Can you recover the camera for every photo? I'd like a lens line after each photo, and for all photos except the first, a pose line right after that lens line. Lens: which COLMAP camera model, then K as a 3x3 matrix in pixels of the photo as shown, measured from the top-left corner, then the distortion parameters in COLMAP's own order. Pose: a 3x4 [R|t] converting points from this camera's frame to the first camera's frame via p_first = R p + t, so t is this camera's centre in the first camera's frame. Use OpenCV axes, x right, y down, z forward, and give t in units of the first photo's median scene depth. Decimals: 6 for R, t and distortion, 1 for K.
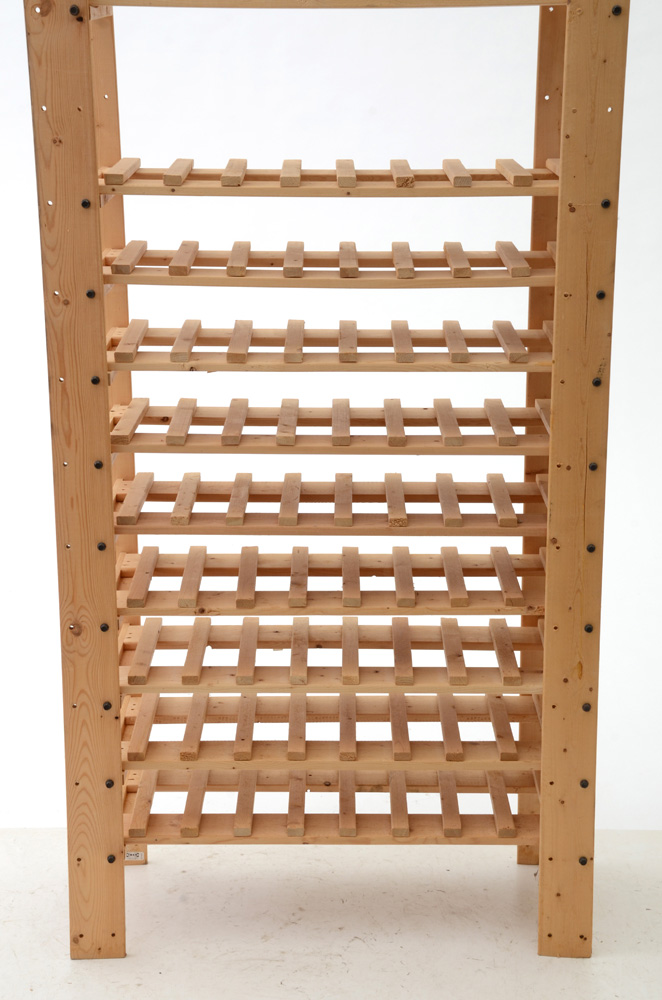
lens RADIAL K [[1760.9, 0, 323.9], [0, 1760.9, 499.7], [0, 0, 1]] dist [0.324705, 0.000000]
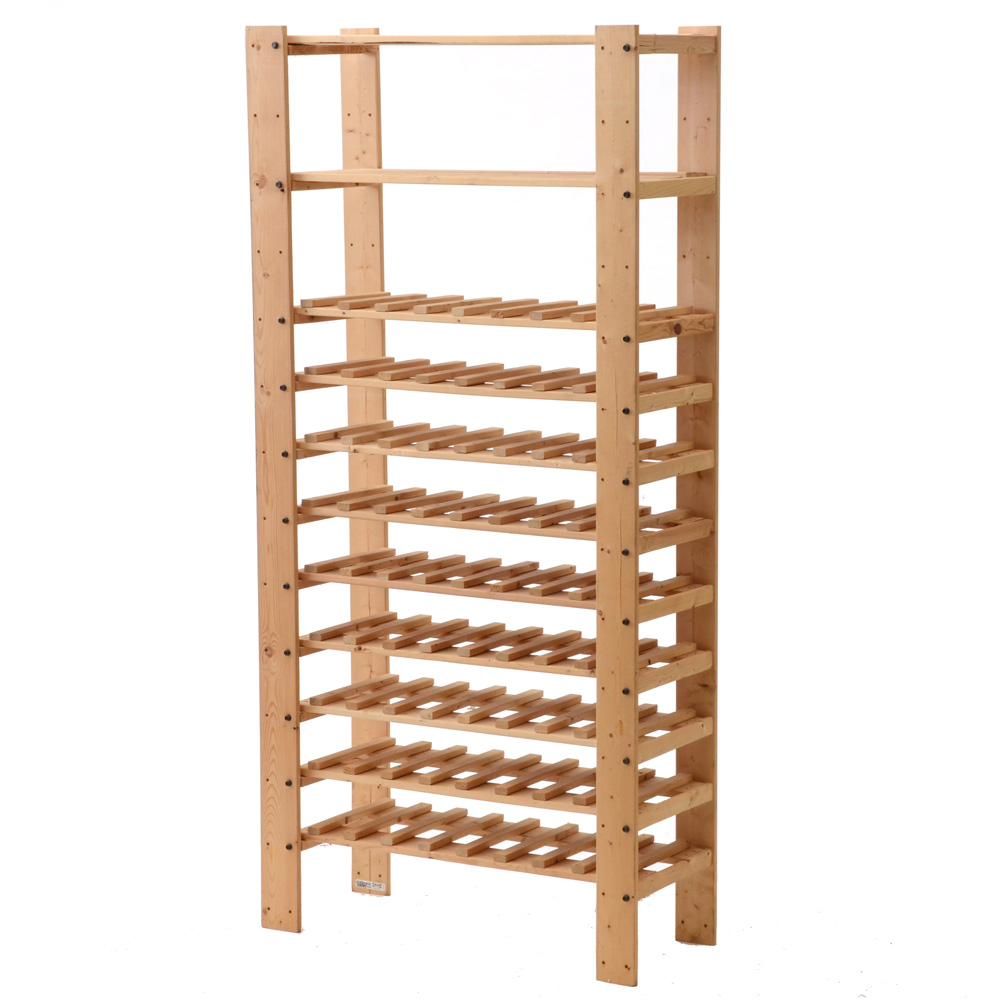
lens RADIAL K [[3143.6, 0, 505.3], [0, 3143.6, 501.9], [0, 0, 1]] dist [0.285453, 0.000000]
pose [[0.866278, 0.070776, -0.494523, 1.104016], [-0.129839, 0.987792, -0.086073, 0.138402], [0.482395, 0.138771, 0.864892, -0.868898]]
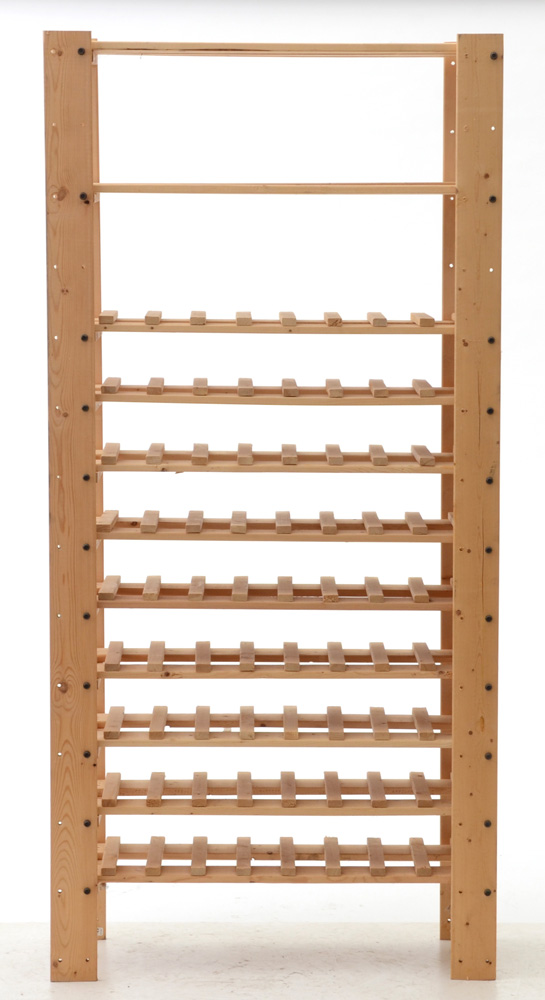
lens RADIAL K [[2930.3, 0, 274.3], [0, 2930.3, 498.9], [0, 0, 1]] dist [0.294292, 0.000000]
pose [[0.999879, 0.004290, 0.014986, -0.026919], [-0.001708, 0.985742, -0.168253, 0.281279], [-0.015494, 0.168207, 0.985630, -0.983236]]
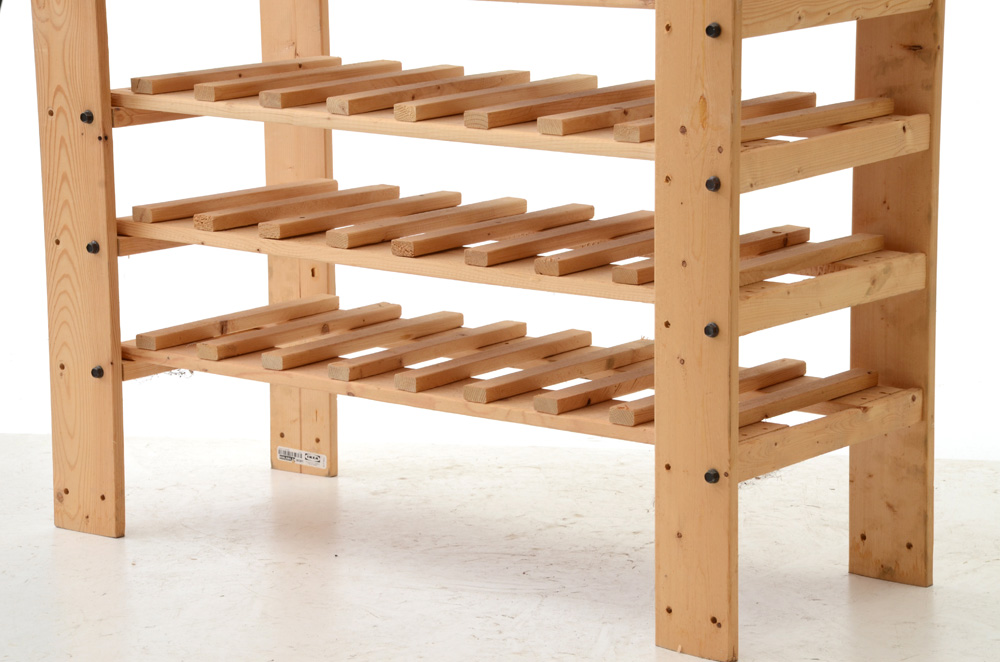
lens RADIAL K [[3123.3, 0, 495.9], [0, 3123.3, 337.1], [0, 0, 1]] dist [0.893474, 0.000000]
pose [[0.790085, 0.113982, -0.602307, 0.687231], [-0.151085, 0.988458, -0.011130, 0.185621], [0.594087, 0.099793, 0.798187, 0.195655]]
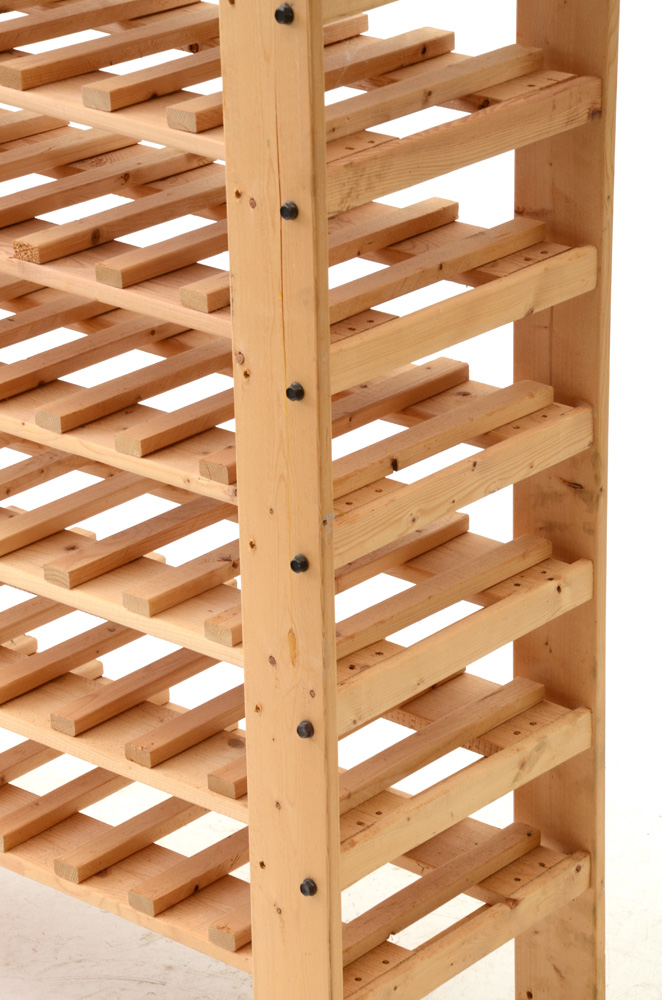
lens RADIAL K [[3123.3, 0, 337.2], [0, 3123.3, 508.8], [0, 0, 1]] dist [0.893474, 0.000000]
pose [[0.761639, 0.238815, -0.602390, 0.634098], [-0.152266, 0.969540, 0.191851, -0.096239], [0.629858, -0.054398, 0.774803, 0.382218]]
